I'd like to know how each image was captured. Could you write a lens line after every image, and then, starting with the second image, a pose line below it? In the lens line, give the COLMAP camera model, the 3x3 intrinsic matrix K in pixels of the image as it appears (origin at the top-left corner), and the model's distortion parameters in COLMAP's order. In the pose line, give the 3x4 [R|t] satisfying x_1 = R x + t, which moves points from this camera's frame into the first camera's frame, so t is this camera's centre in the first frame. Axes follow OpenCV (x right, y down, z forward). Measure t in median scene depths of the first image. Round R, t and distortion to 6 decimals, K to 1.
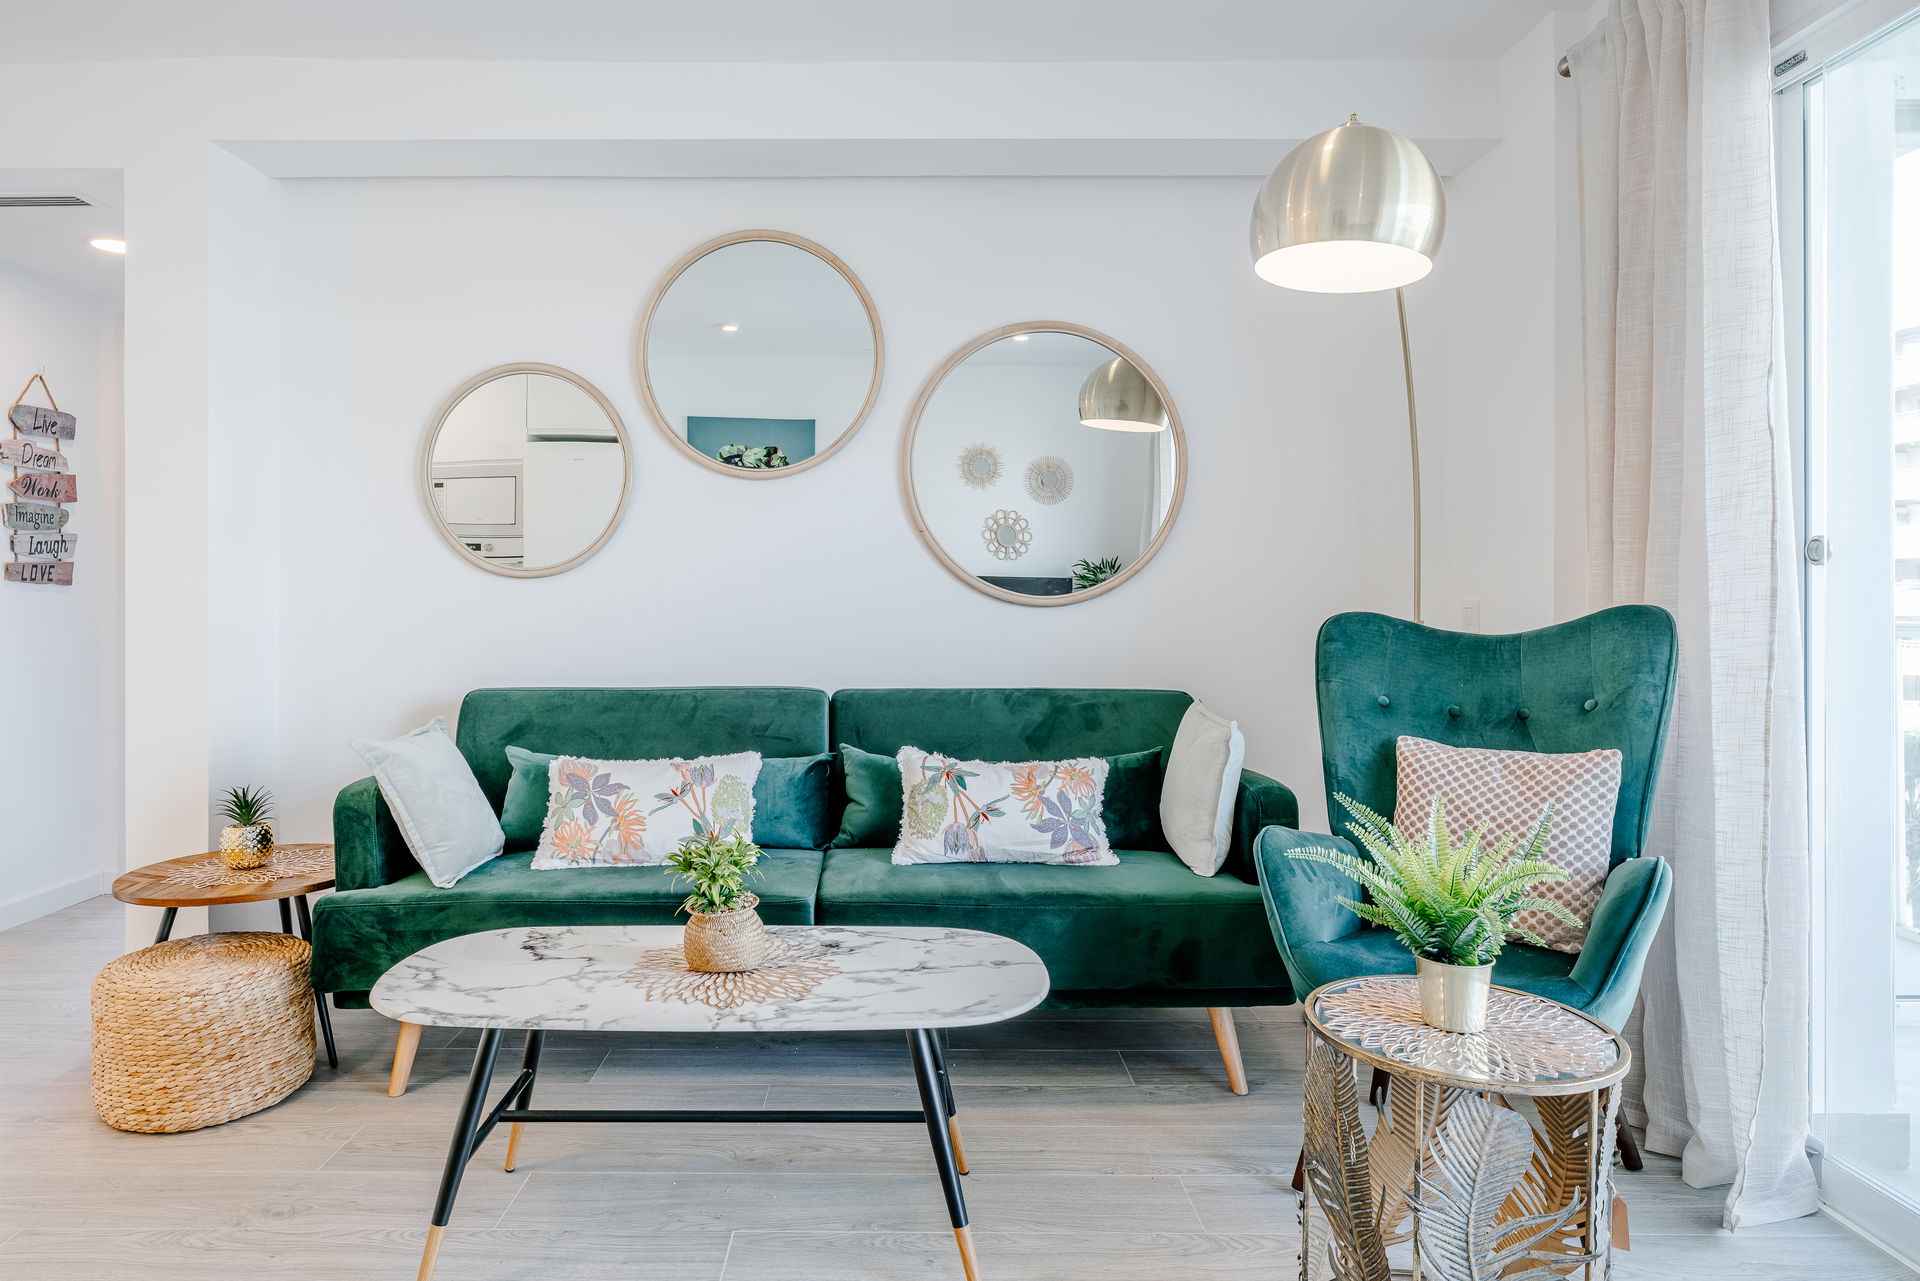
lens RADIAL K [[1174.7, 0, 971.4], [0, 1174.7, 598.7], [0, 0, 1]] dist [-0.014647, -0.000205]
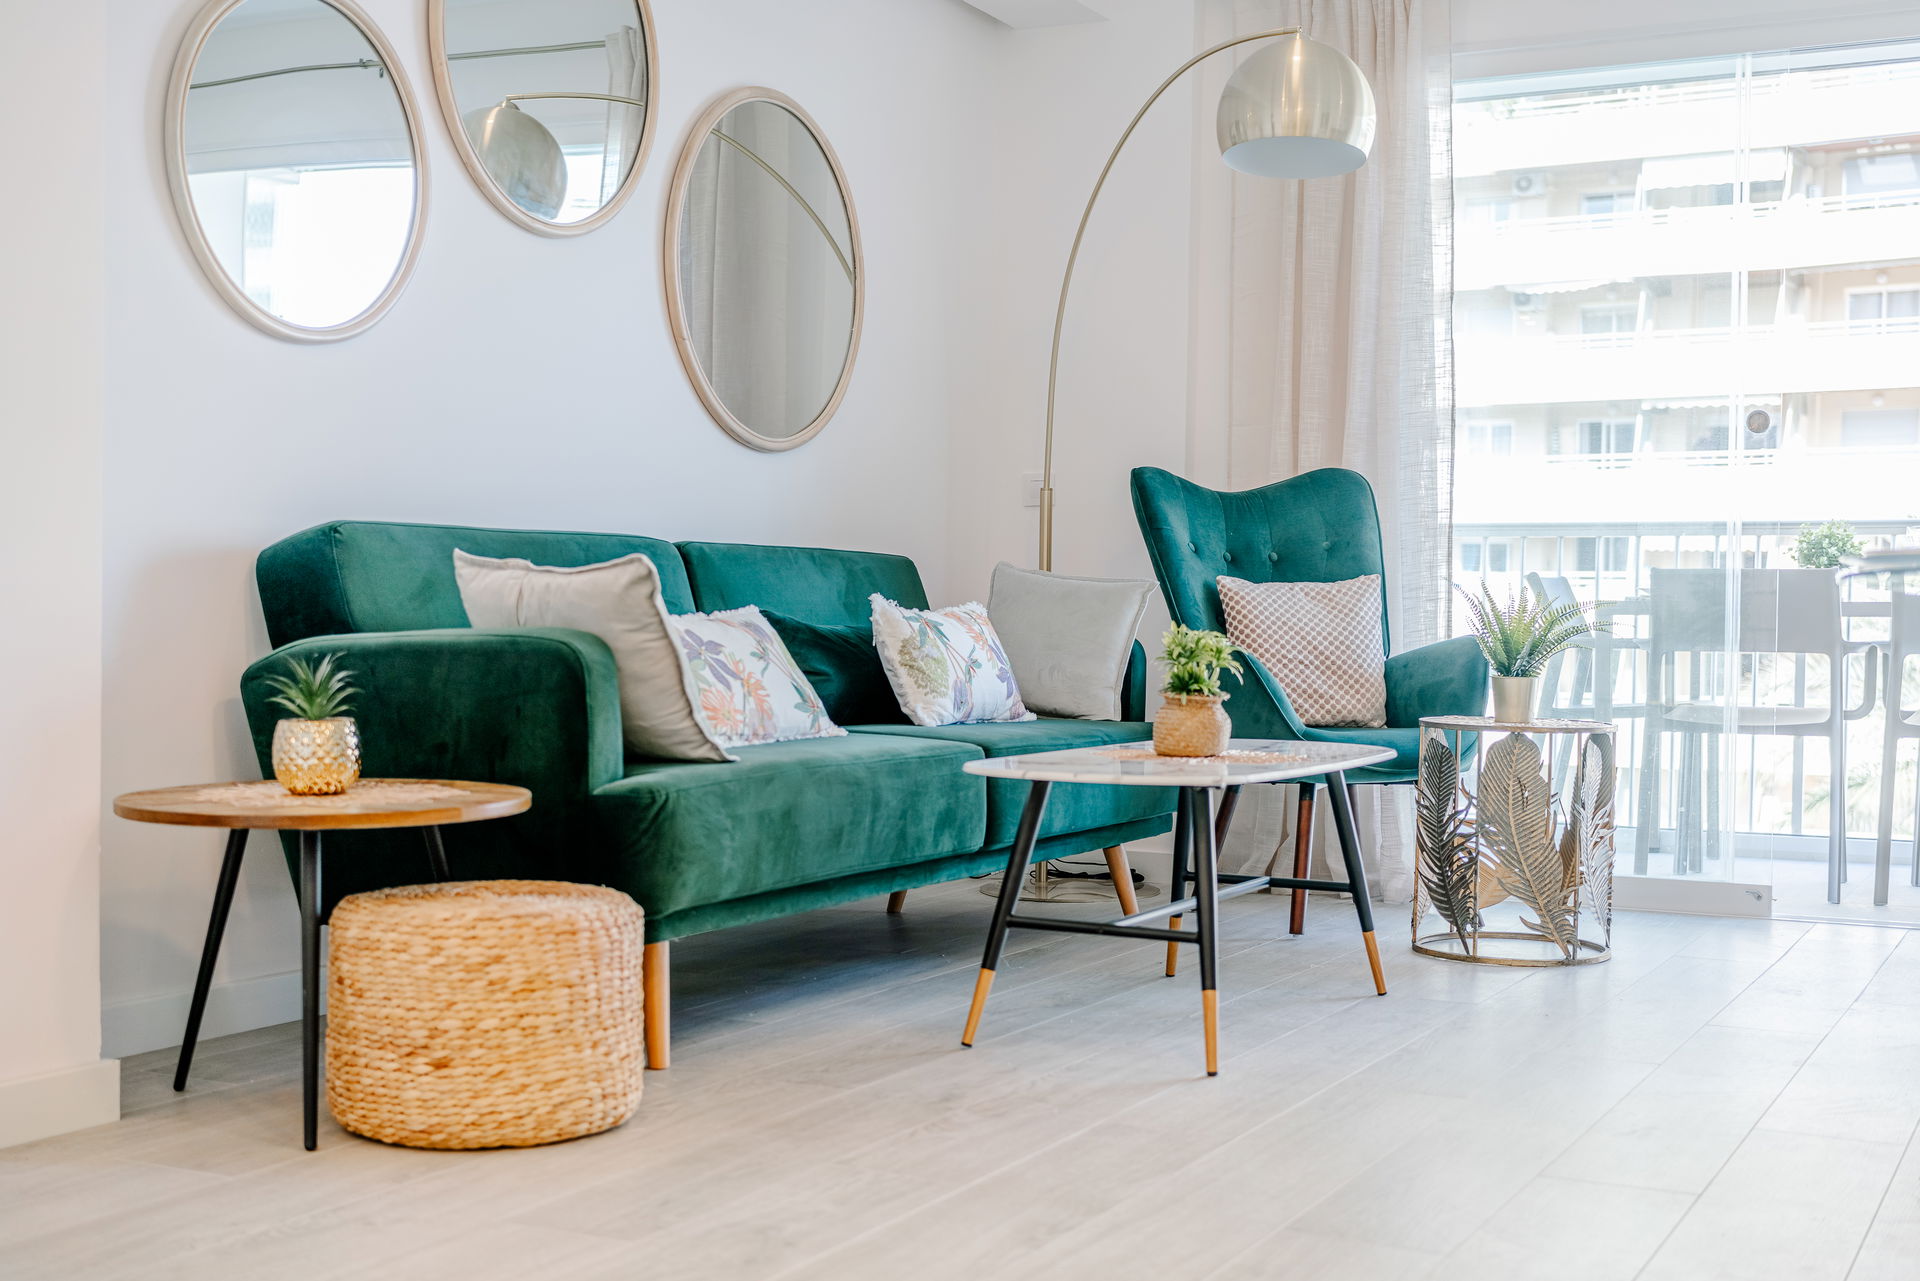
lens RADIAL K [[2340.3, 0, 925.8], [0, 2340.3, 716.9], [0, 0, 1]] dist [-0.007223, 0.000000]
pose [[0.484005, -0.030420, 0.874536, -1.546167], [-0.011619, 0.999084, 0.041183, 0.146412], [-0.874988, -0.030094, 0.483208, 0.176349]]
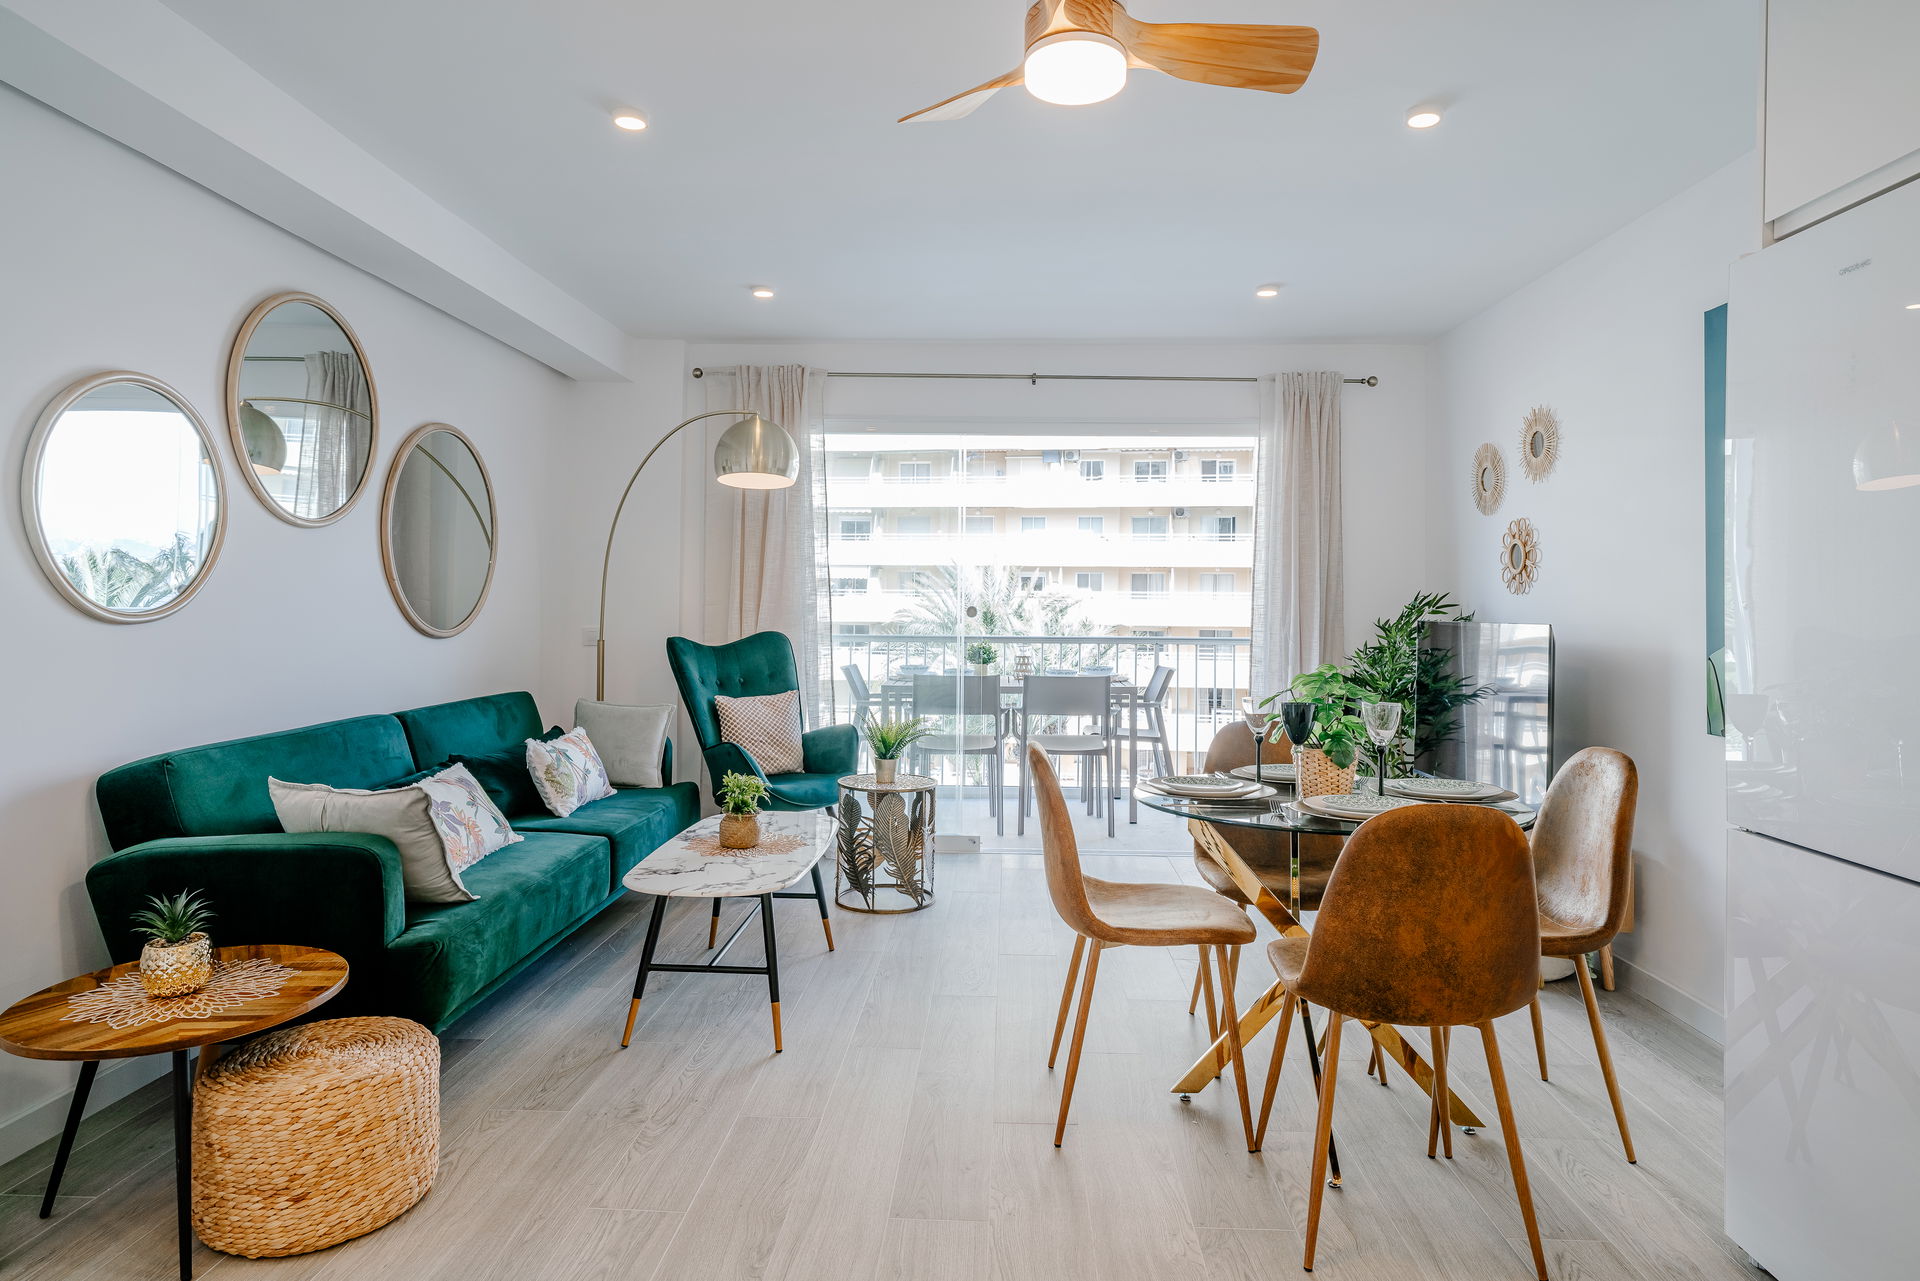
lens RADIAL K [[1122.4, 0, 978.4], [0, 1122.4, 607.9], [0, 0, 1]] dist [-0.003397, 0.000391]
pose [[0.043467, -0.006949, 0.999031, -1.422241], [-0.012068, 0.999899, 0.007480, -0.051028], [-0.998982, -0.012381, 0.043379, 0.426045]]
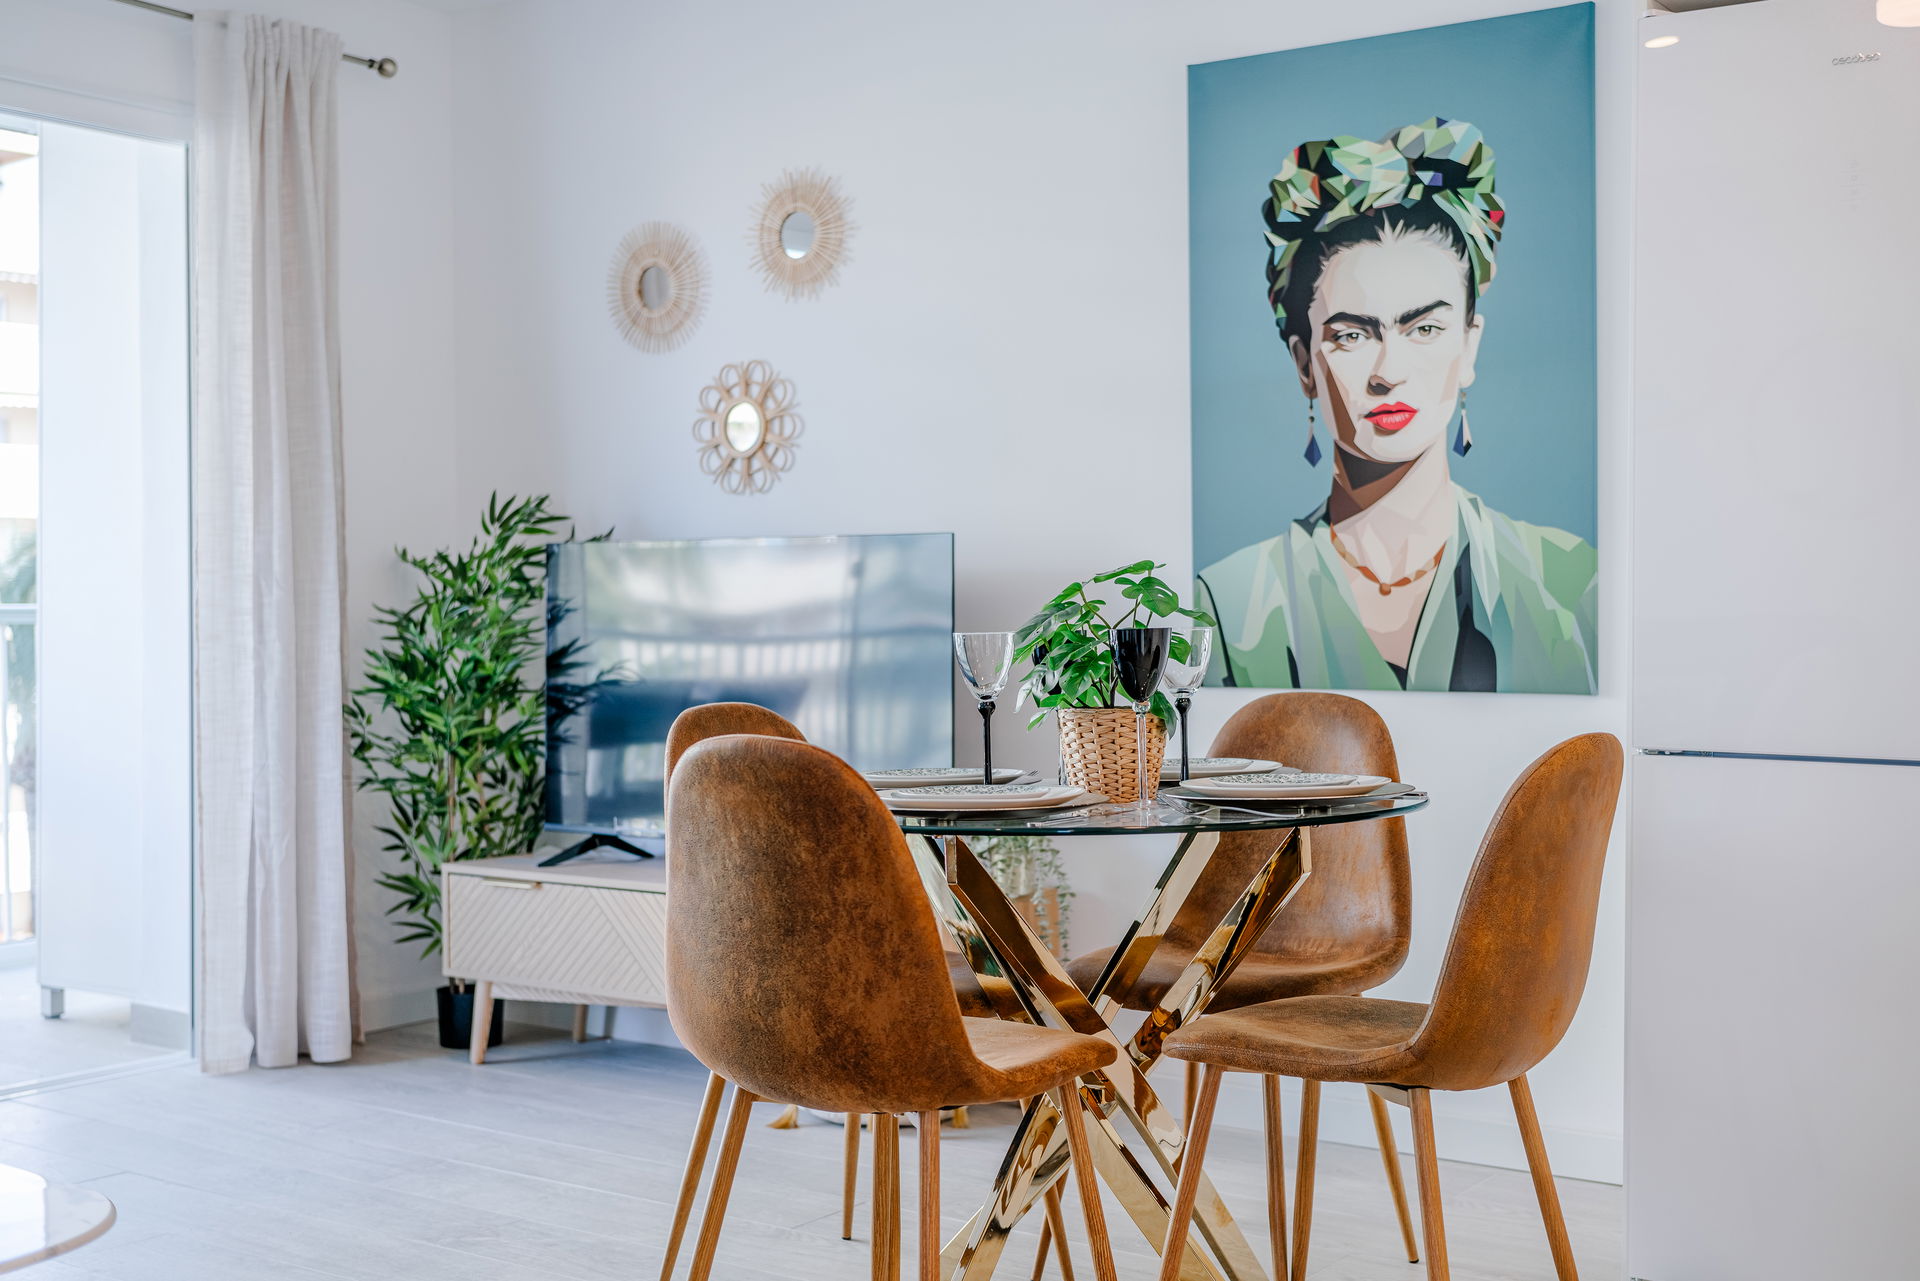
lens RADIAL K [[2340.3, 0, 960.0], [0, 2340.3, 664.7], [0, 0, 1]] dist [-0.007223, 0.000000]
pose [[-0.813735, -0.018530, 0.580940, -1.046760], [-0.005070, 0.999680, 0.024784, 0.021275], [-0.581214, 0.017222, -0.813569, 1.165364]]
